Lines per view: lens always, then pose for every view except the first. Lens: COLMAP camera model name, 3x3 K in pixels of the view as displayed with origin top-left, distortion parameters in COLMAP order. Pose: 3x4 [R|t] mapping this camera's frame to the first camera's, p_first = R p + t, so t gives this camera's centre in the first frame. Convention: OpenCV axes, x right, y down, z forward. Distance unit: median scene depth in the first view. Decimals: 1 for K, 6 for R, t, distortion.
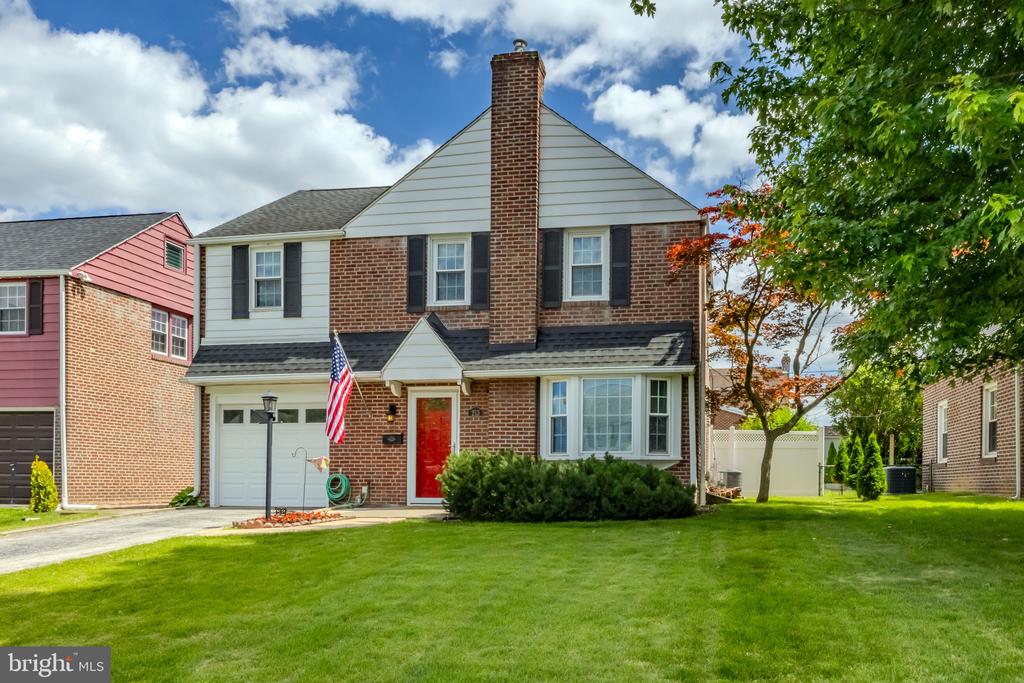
lens RADIAL K [[1010.3, 0, 512.2], [0, 1010.3, 439.2], [0, 0, 1]] dist [-0.017631, -0.012280]
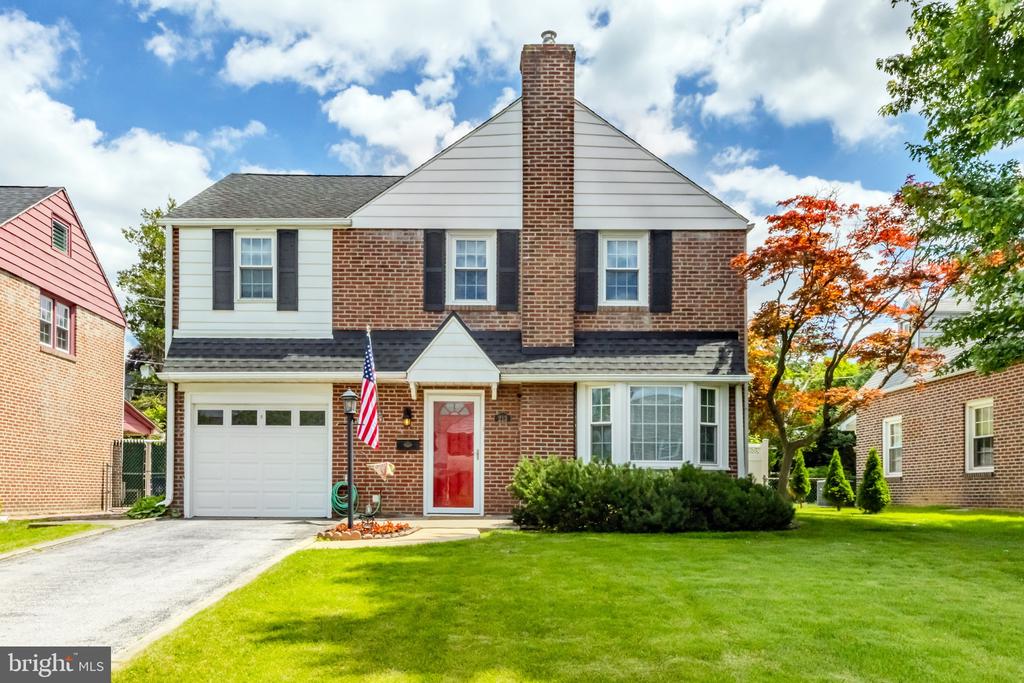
lens RADIAL K [[1039.0, 0, 368.3], [0, 1039.0, 437.1], [0, 0, 1]] dist [0.016742, 0.012907]
pose [[0.980012, 0.016059, 0.198289, -0.353093], [-0.013757, 0.999821, -0.012983, 0.005887], [-0.198462, 0.009995, 0.980058, 0.063100]]
